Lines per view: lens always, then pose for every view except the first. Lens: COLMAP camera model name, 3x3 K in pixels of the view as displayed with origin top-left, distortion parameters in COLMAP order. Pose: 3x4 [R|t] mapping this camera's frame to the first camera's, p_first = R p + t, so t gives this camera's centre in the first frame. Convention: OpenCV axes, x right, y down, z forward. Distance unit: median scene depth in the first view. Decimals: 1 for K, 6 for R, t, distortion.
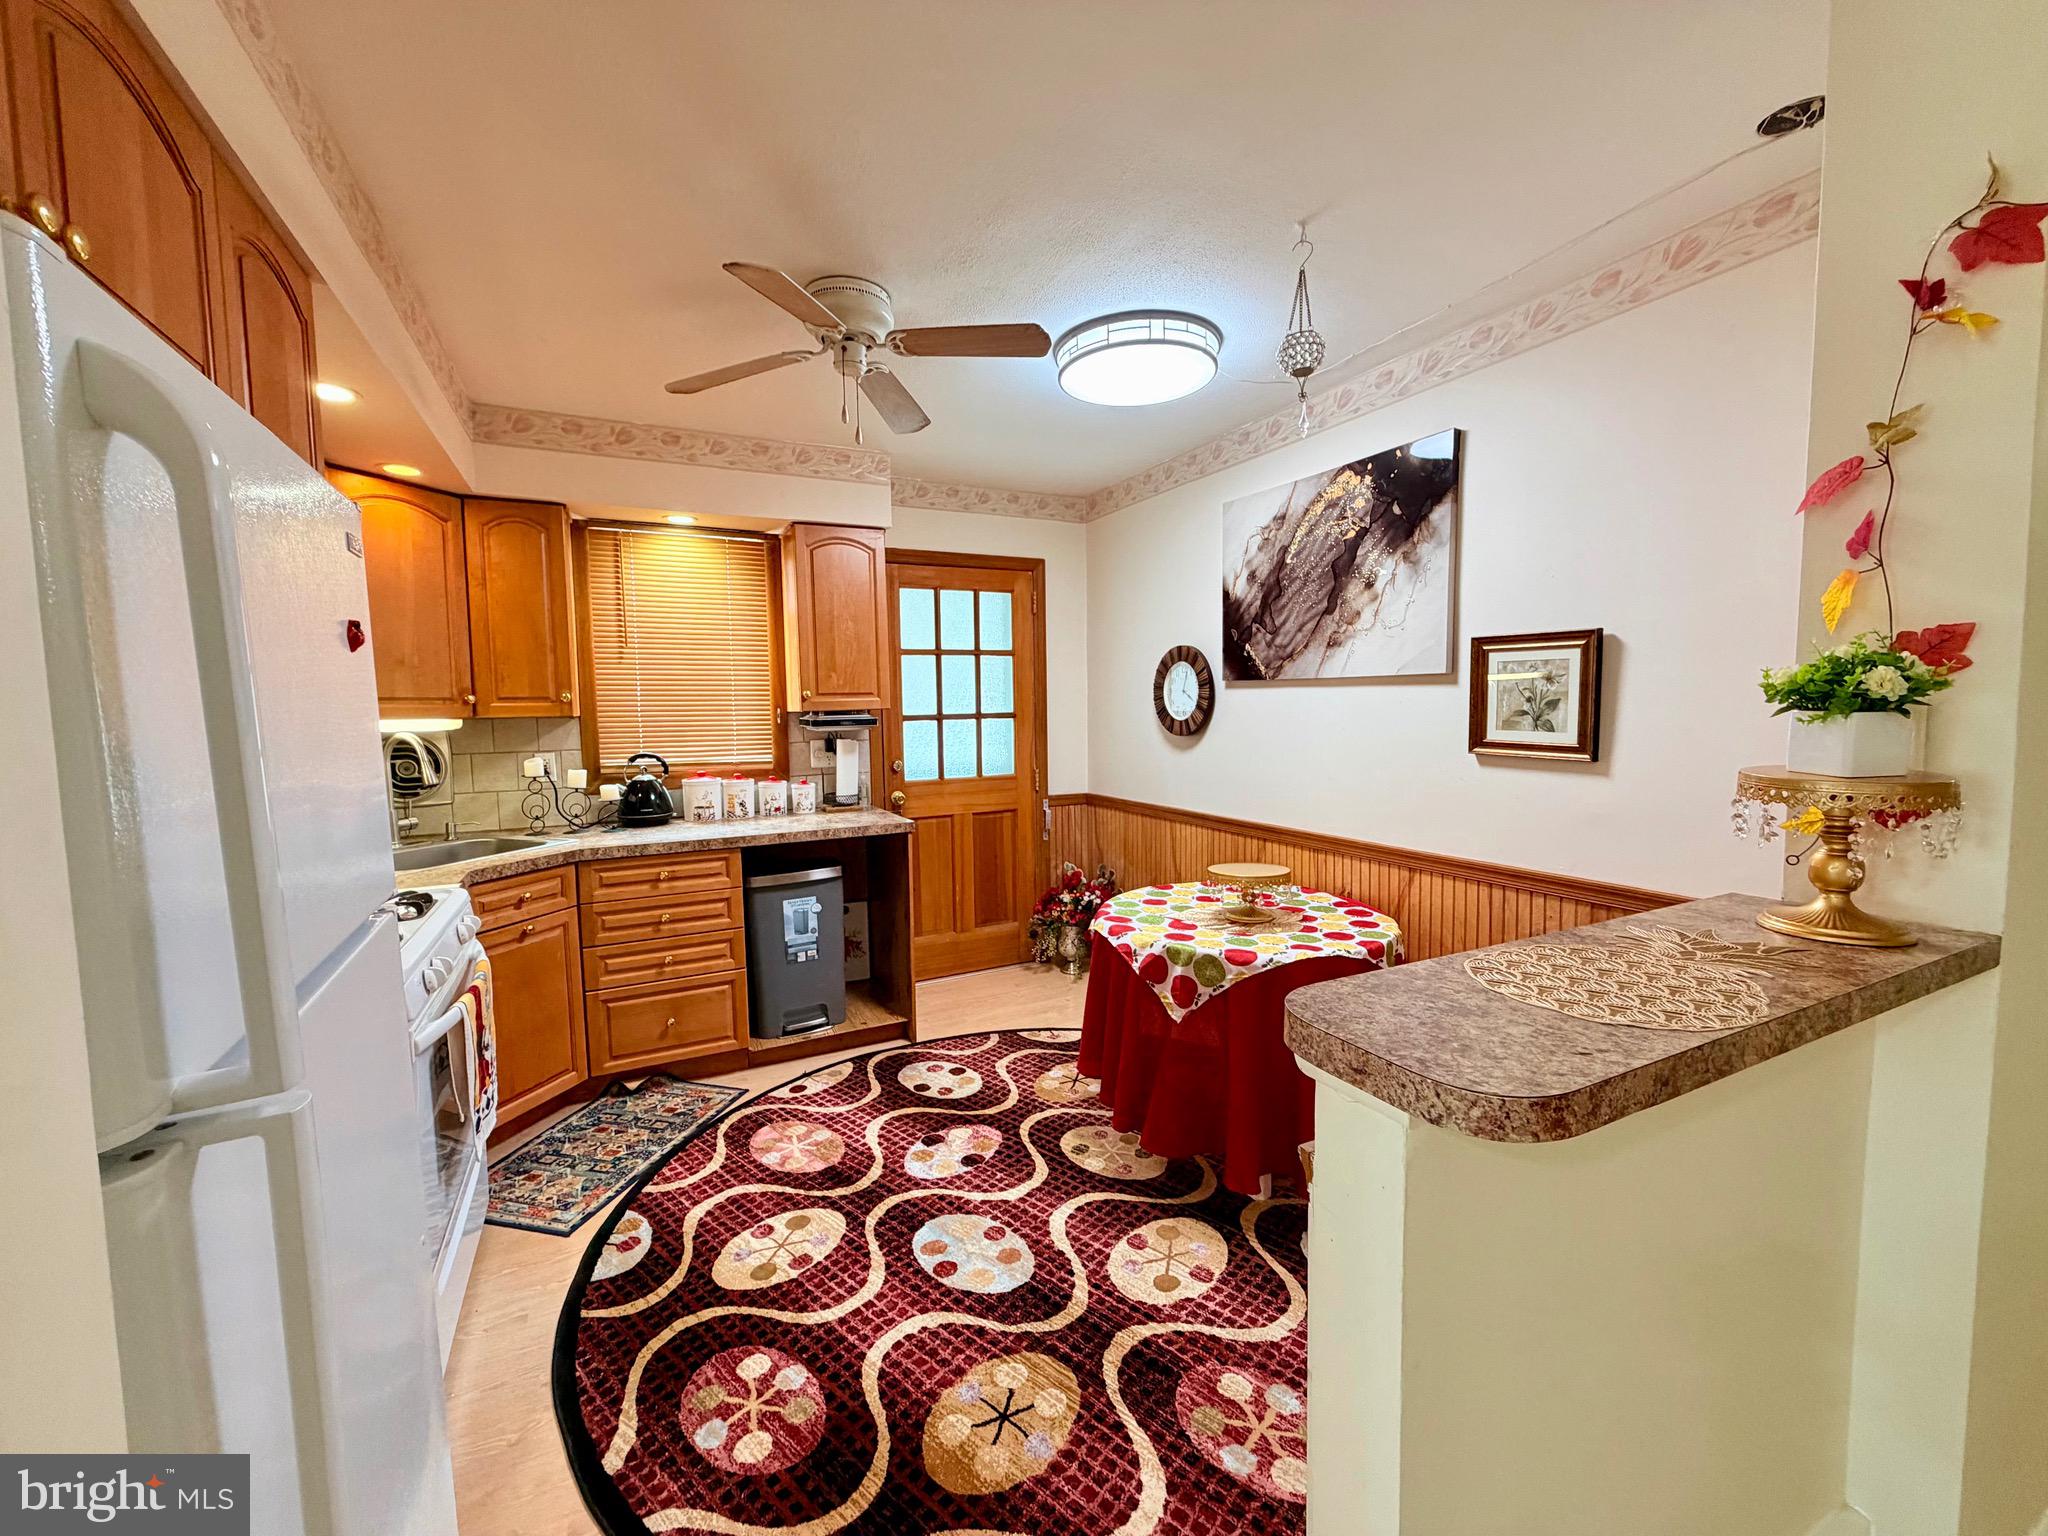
lens RADIAL K [[813.3, 0, 1024.8], [0, 813.3, 765.1], [0, 0, 1]] dist [0.003089, 0.000099]
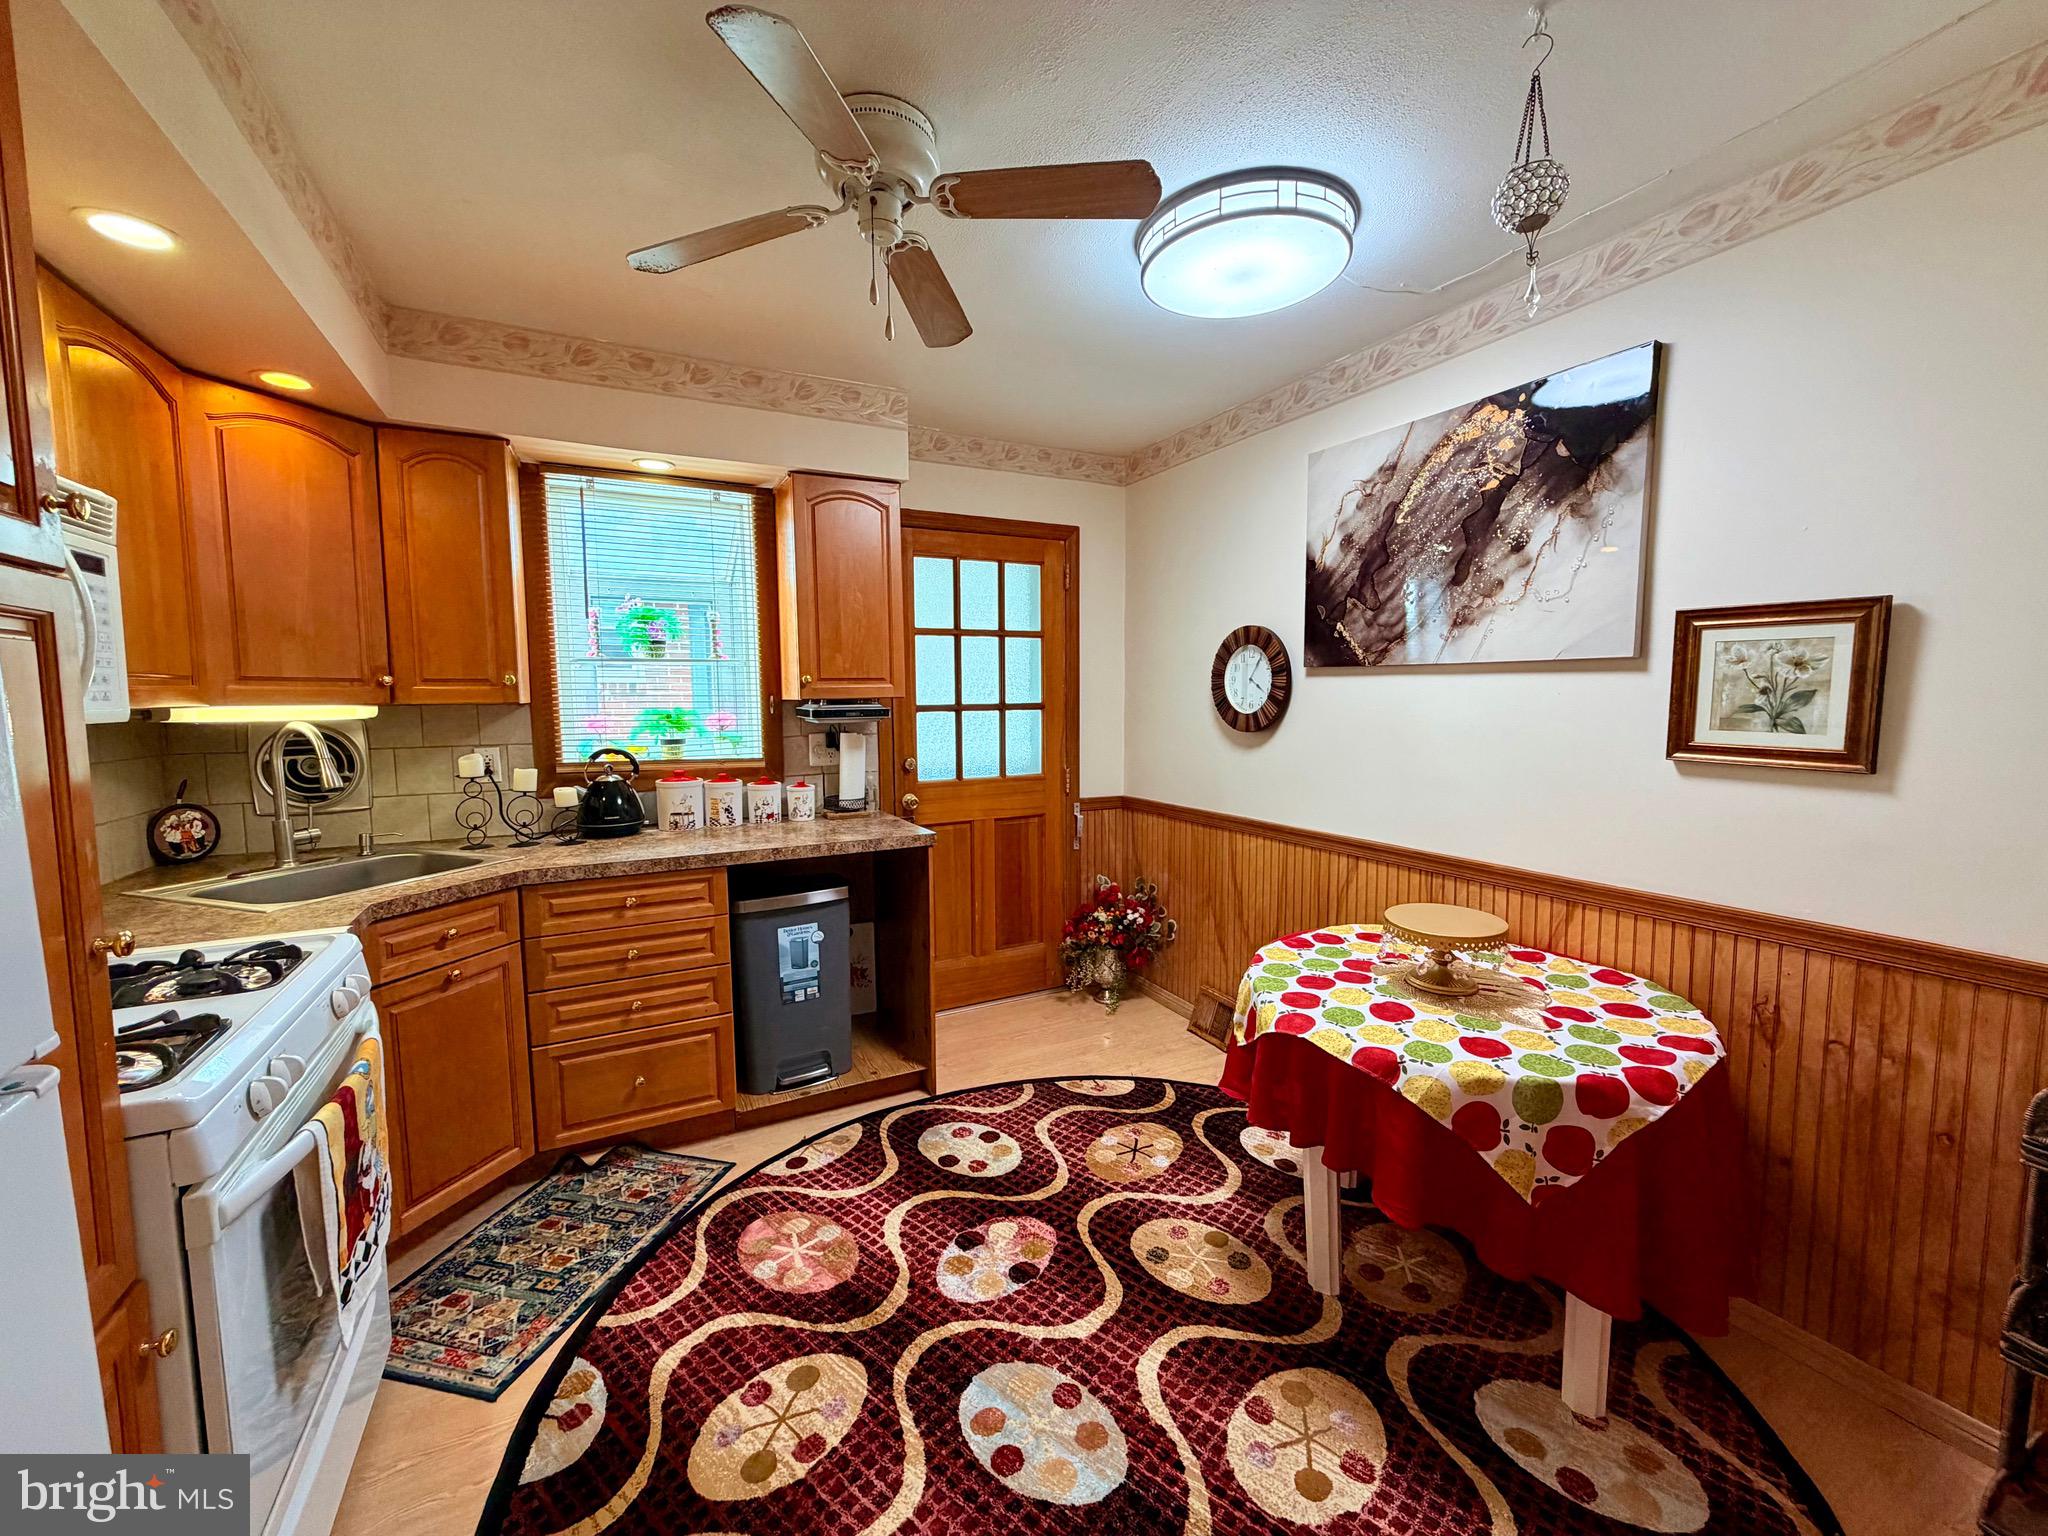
lens RADIAL K [[813.3, 0, 1024.5], [0, 813.3, 765.6], [0, 0, 1]] dist [0.003089, 0.000099]
pose [[0.999808, 0.006815, 0.018364, -0.082762], [-0.007018, 0.999915, 0.011018, -0.012875], [-0.018287, -0.011145, 0.999771, 0.224529]]
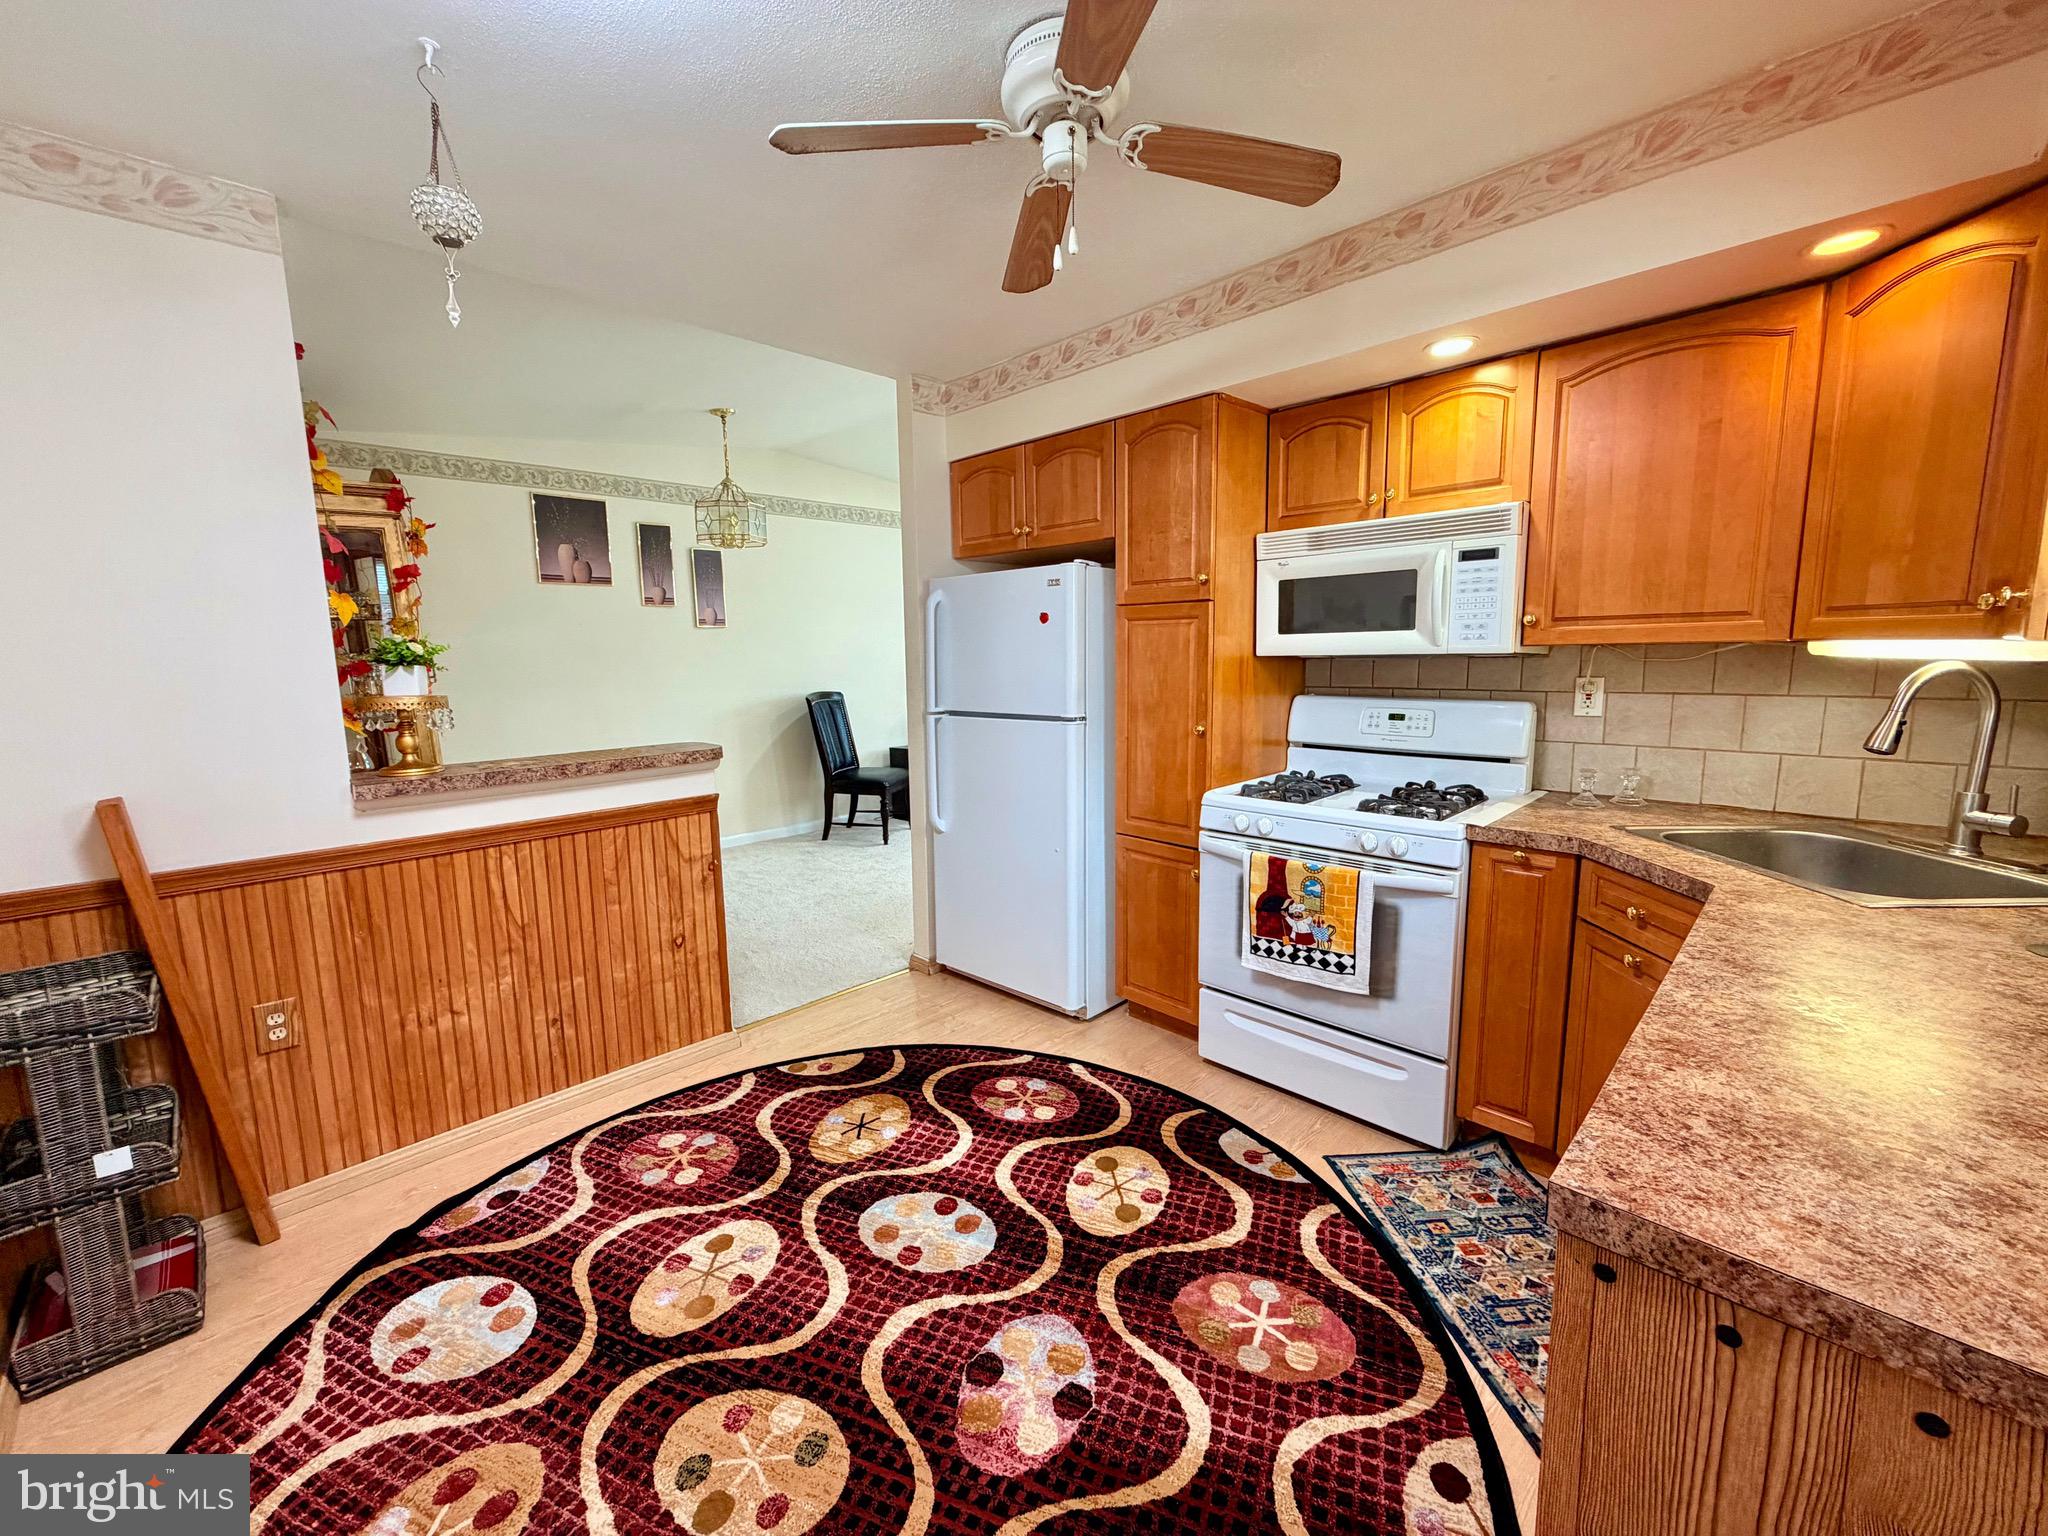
lens RADIAL K [[813.3, 0, 1018.2], [0, 813.3, 759.8], [0, 0, 1]] dist [0.003089, 0.000099]
pose [[-0.947488, 0.077121, -0.310353, 0.073899], [0.009531, 0.976865, 0.213646, -0.118030], [0.319650, 0.199469, -0.926303, 1.536586]]
